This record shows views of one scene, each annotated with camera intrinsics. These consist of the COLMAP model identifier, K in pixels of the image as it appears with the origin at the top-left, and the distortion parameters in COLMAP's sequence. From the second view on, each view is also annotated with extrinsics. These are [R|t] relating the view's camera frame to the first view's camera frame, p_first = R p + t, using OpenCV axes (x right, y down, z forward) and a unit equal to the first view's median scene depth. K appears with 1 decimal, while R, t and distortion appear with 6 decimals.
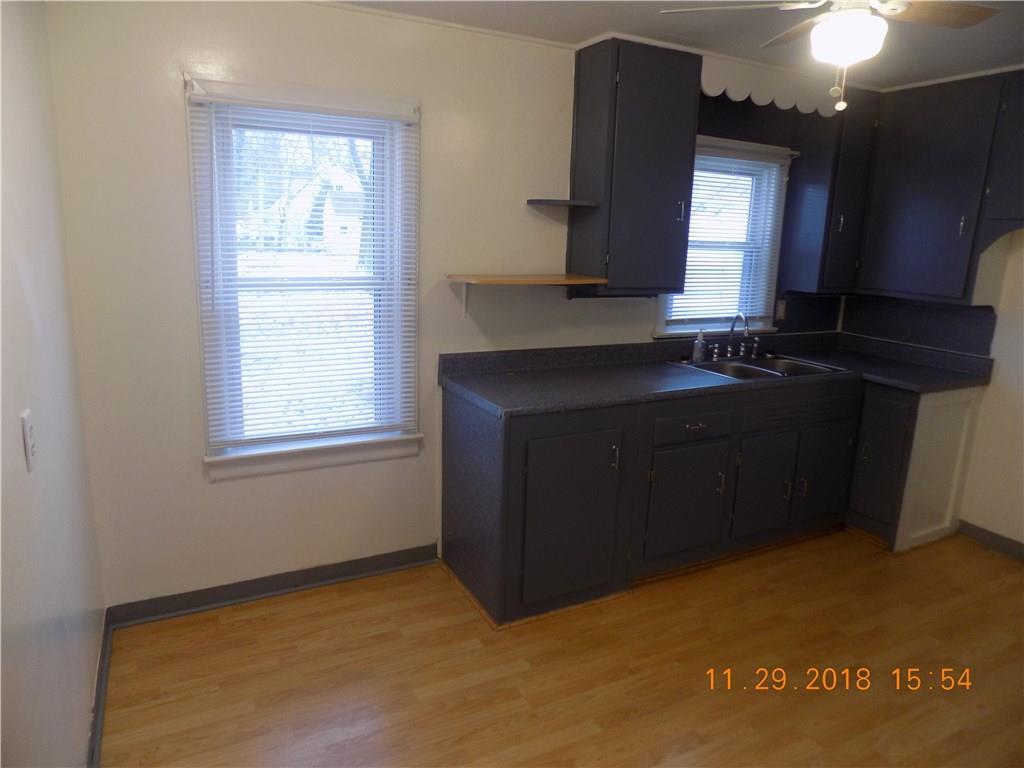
lens RADIAL K [[683.0, 0, 513.0], [0, 683.0, 369.4], [0, 0, 1]] dist [-0.075918, 0.067520]
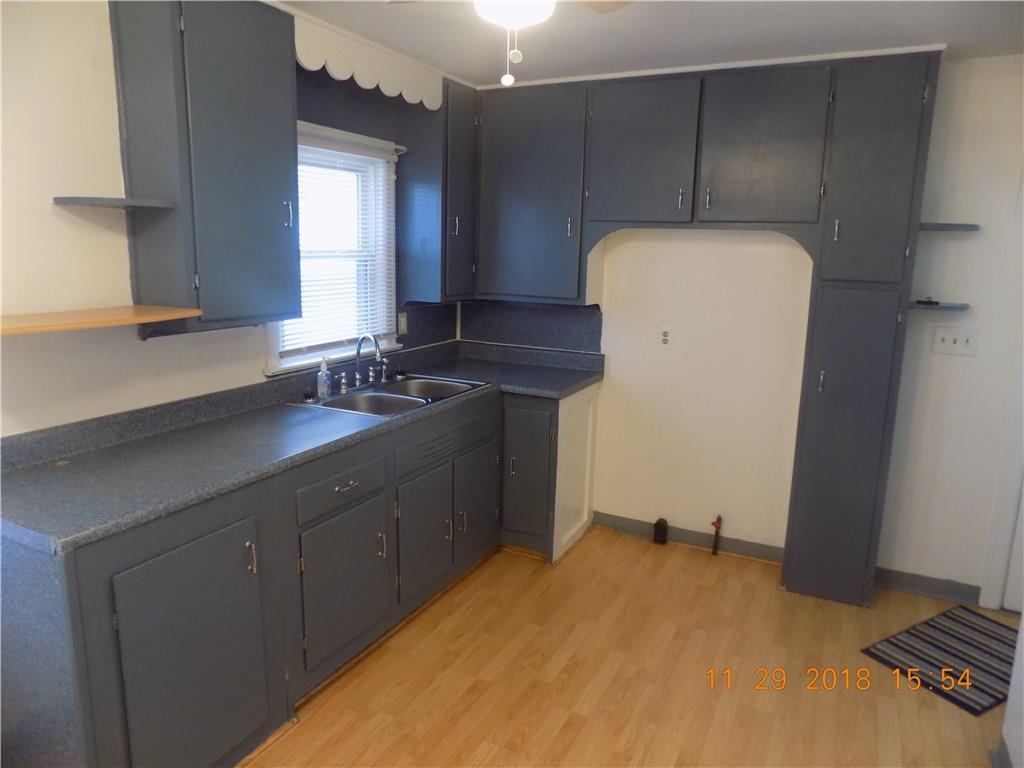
lens RADIAL K [[683.0, 0, 513.0], [0, 683.0, 369.4], [0, 0, 1]] dist [-0.075918, 0.067520]
pose [[0.816255, -0.122746, 0.564501, -0.000945], [0.125584, 0.991500, 0.034002, -0.045222], [-0.563876, 0.043138, 0.824732, 0.198241]]
